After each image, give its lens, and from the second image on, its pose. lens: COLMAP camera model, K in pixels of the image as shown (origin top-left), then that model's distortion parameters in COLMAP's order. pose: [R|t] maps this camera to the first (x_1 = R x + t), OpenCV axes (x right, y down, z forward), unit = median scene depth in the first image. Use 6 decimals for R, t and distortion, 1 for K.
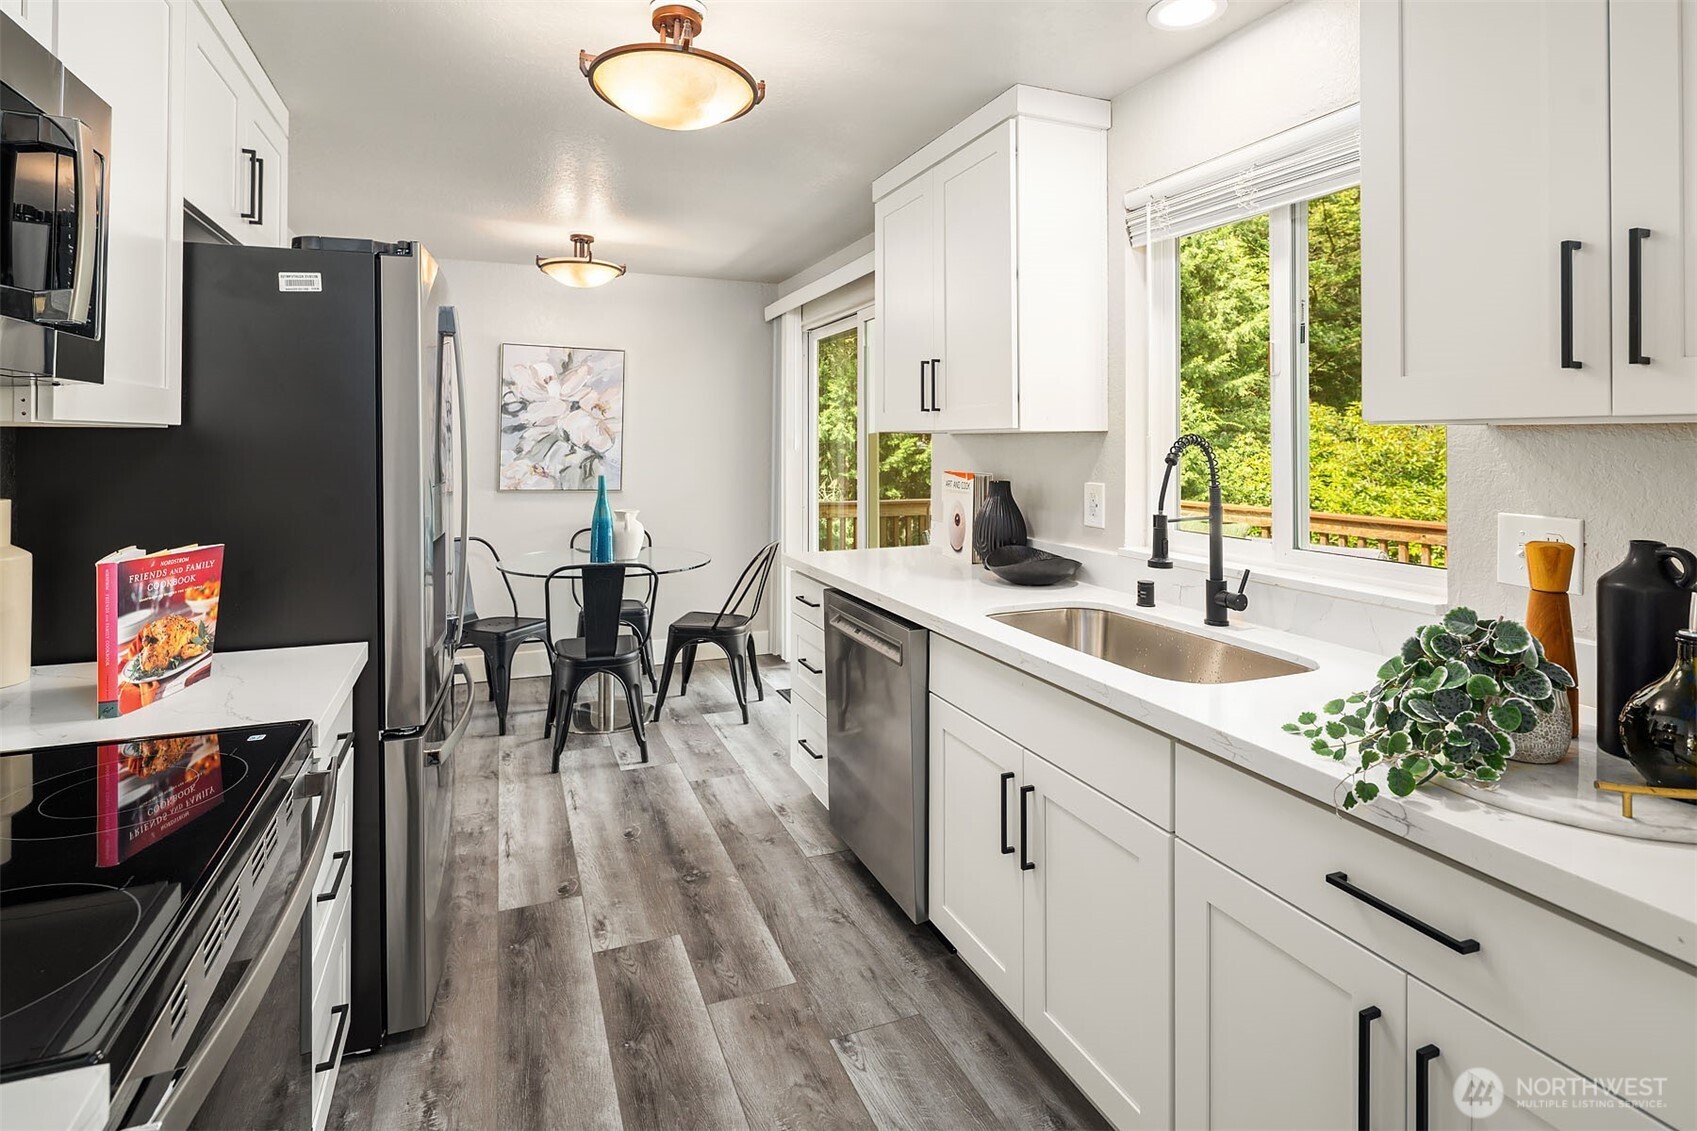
lens RADIAL K [[845.4, 0, 845.8], [0, 845.4, 461.9], [0, 0, 1]] dist [-0.004592, -0.003986]
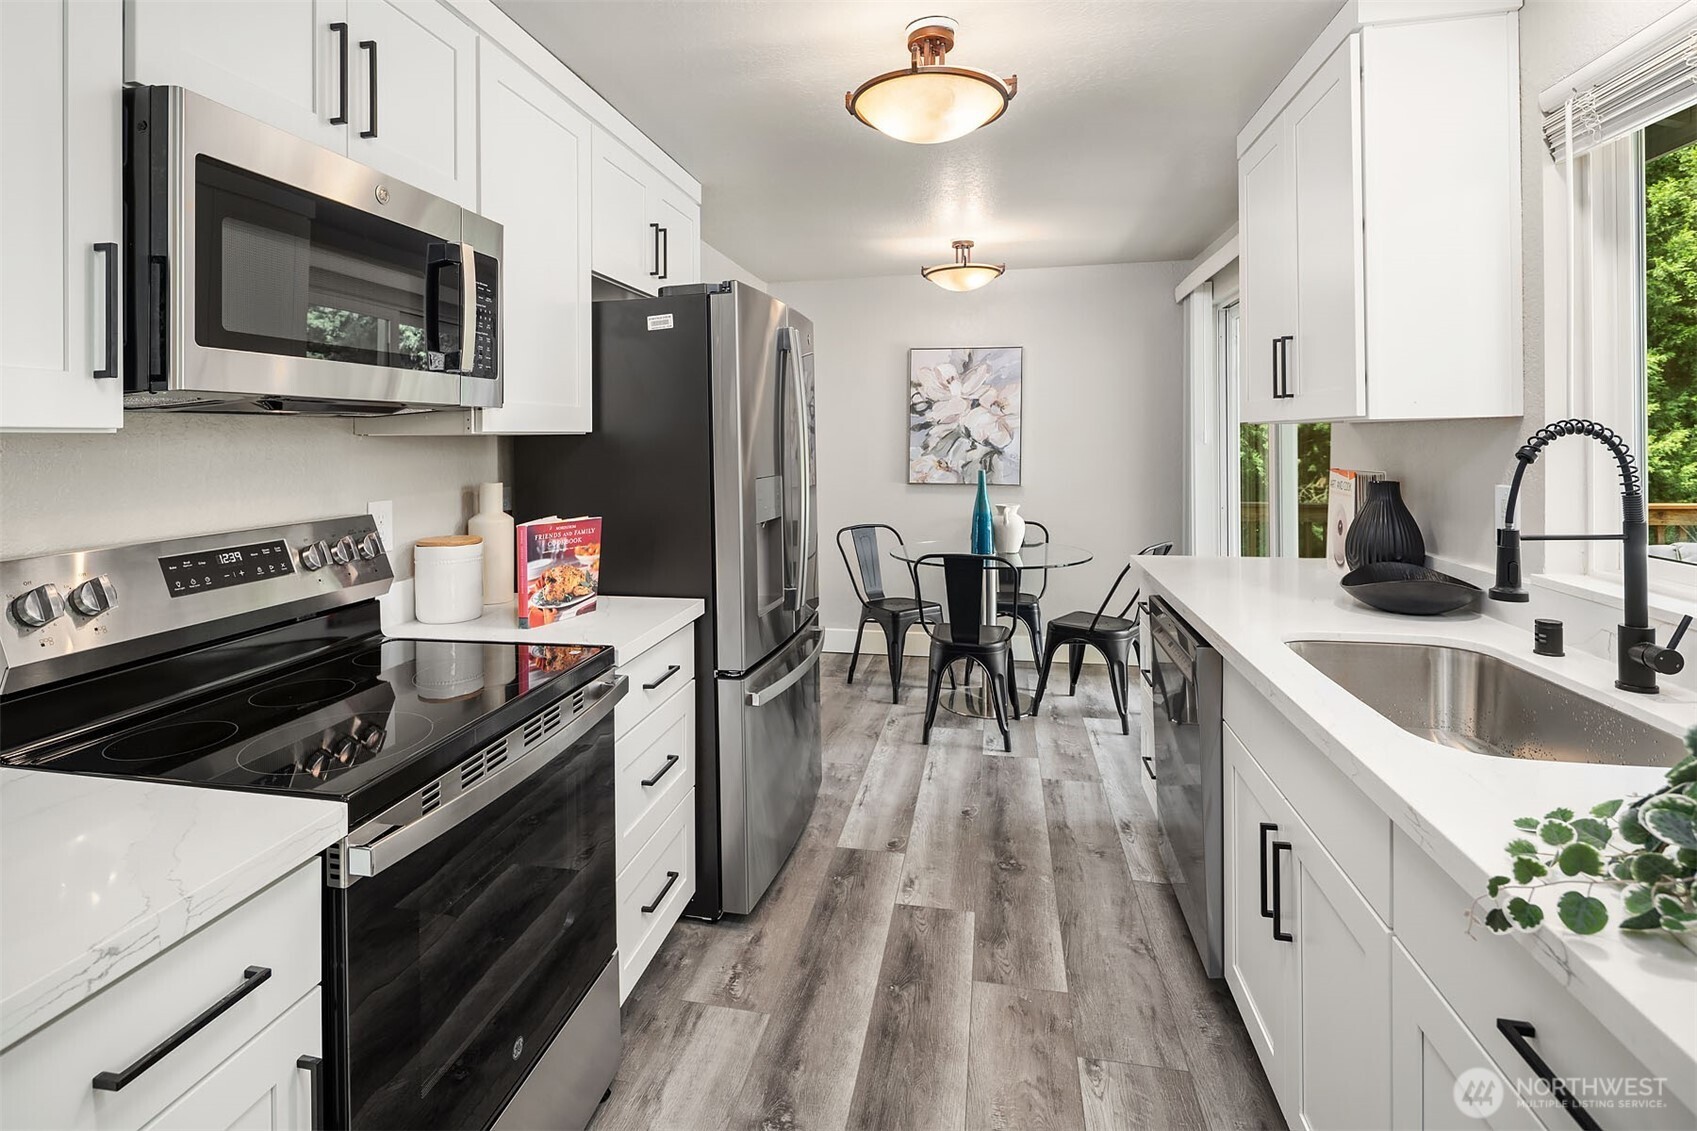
lens RADIAL K [[867.1, 0, 815.1], [0, 867.1, 466.4], [0, 0, 1]] dist [-0.003132, -0.004730]
pose [[0.815304, 0.005484, -0.579008, 0.259667], [0.001252, 0.999936, 0.011234, -0.001484], [0.579032, -0.009884, 0.815245, 0.021864]]
